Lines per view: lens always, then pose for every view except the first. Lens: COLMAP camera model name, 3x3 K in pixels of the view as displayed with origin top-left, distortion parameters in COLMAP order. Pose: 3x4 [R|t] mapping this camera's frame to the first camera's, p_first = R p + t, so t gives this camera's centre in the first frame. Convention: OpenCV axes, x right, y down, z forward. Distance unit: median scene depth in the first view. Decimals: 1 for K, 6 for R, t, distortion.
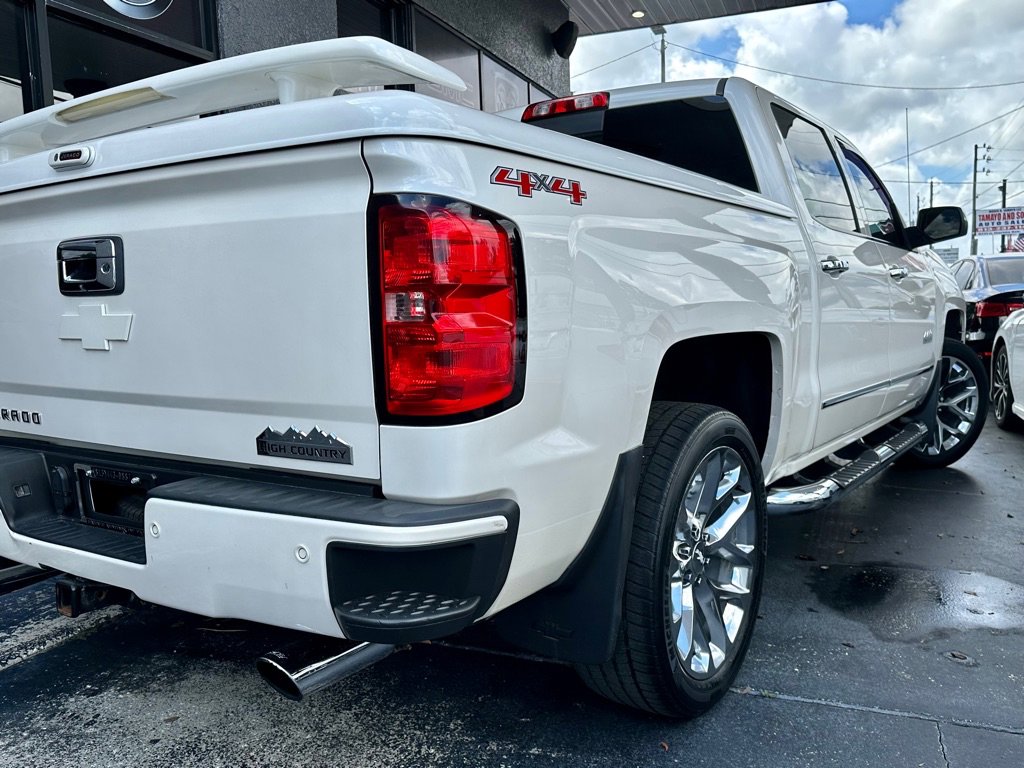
lens RADIAL K [[880.8, 0, 512.0], [0, 880.8, 384.0], [0, 0, 1]] dist [0.033282, -0.067826]
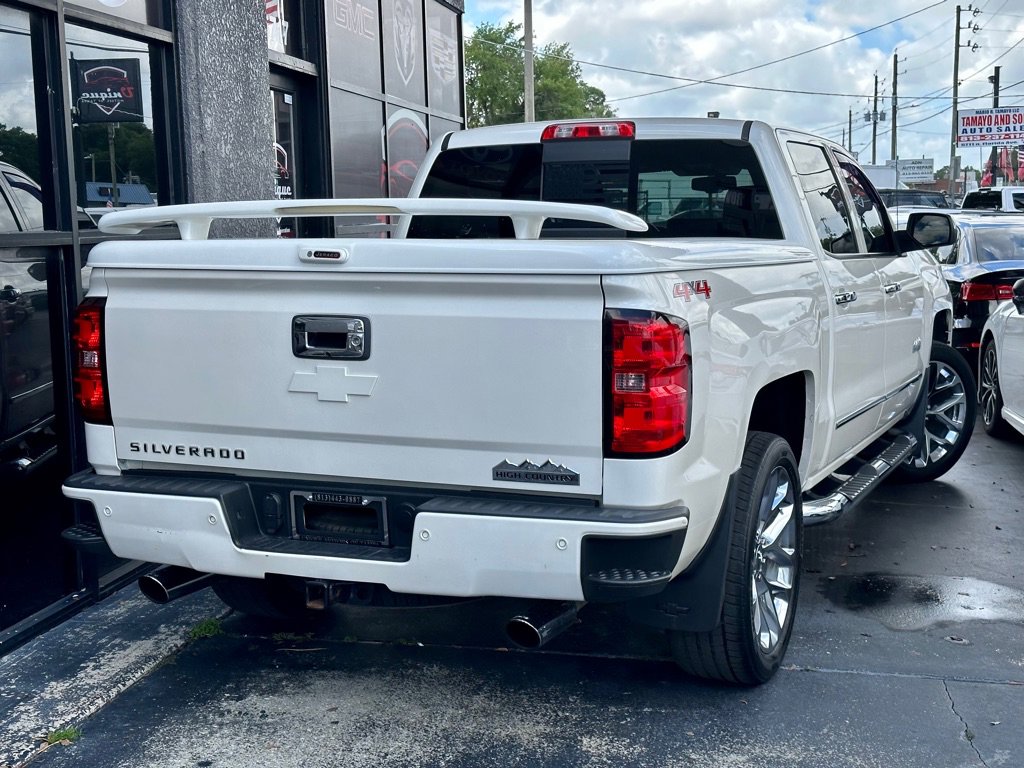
lens RADIAL K [[1432.8, 0, 512.0], [0, 1432.8, 384.0], [0, 0, 1]] dist [0.092859, -0.013104]
pose [[0.982769, -0.010046, 0.184567, -0.444811], [0.006938, 0.999823, 0.017481, -0.073331], [-0.184710, -0.015899, 0.982664, -0.810610]]
